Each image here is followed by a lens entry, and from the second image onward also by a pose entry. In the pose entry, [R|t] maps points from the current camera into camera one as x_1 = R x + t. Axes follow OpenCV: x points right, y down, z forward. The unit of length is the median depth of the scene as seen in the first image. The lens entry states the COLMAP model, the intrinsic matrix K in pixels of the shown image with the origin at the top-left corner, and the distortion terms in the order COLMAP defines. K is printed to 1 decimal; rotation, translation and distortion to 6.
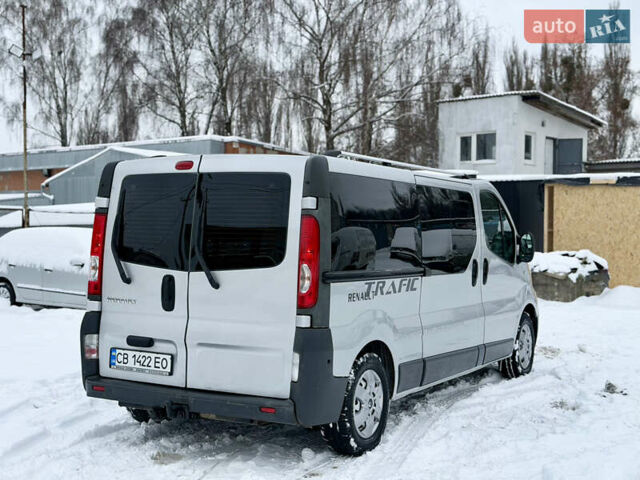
lens RADIAL K [[884.2, 0, 320.6], [0, 884.2, 238.1], [0, 0, 1]] dist [0.141915, -0.175726]
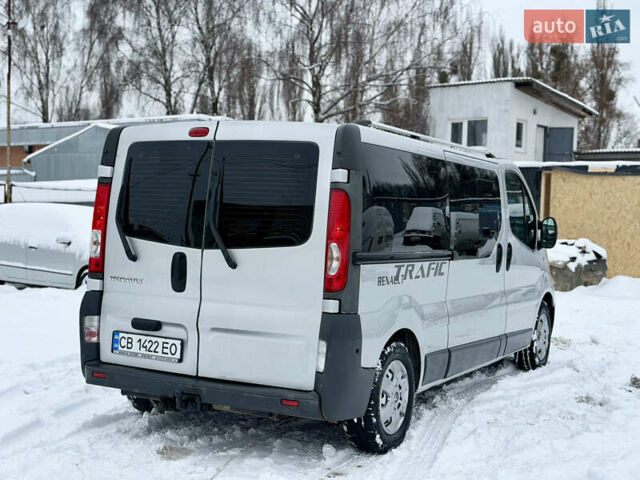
lens RADIAL K [[884.2, 0, 320.6], [0, 884.2, 238.1], [0, 0, 1]] dist [0.141915, -0.175726]
pose [[0.999510, 0.021051, 0.023176, -0.045533], [-0.021425, 0.999642, 0.016031, 0.008730], [-0.022830, -0.016519, 0.999603, 0.083162]]
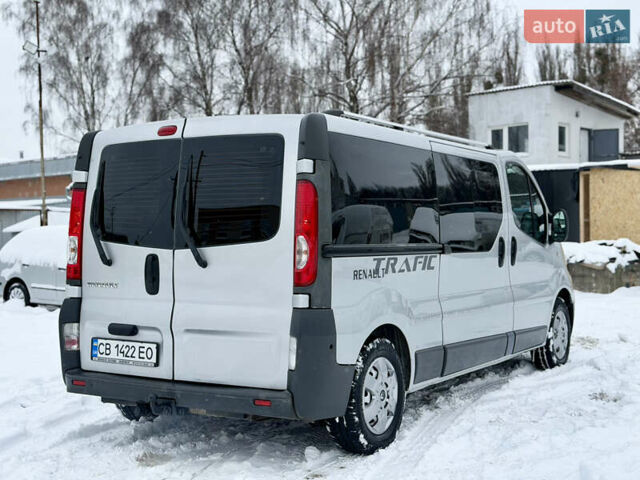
lens RADIAL K [[883.8, 0, 322.8], [0, 883.8, 240.9], [0, 0, 1]] dist [0.129506, -0.117782]
pose [[0.999128, -0.020905, -0.036146, 0.030605], [0.020852, 0.999781, -0.001852, 0.031672], [0.036177, 0.001096, 0.999345, 0.109752]]
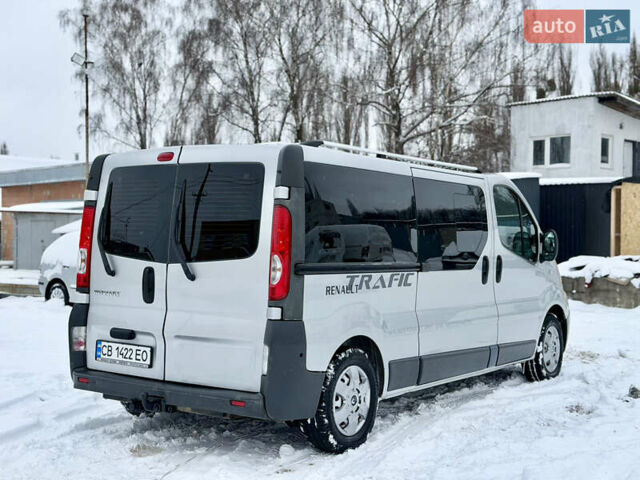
lens RADIAL K [[883.6, 0, 318.0], [0, 883.6, 240.4], [0, 0, 1]] dist [0.136534, -0.117144]
pose [[0.995142, 0.001203, -0.098446, 0.108655], [-0.001922, 0.999972, -0.007207, 0.017630], [0.098434, 0.007361, 0.995116, 0.027012]]
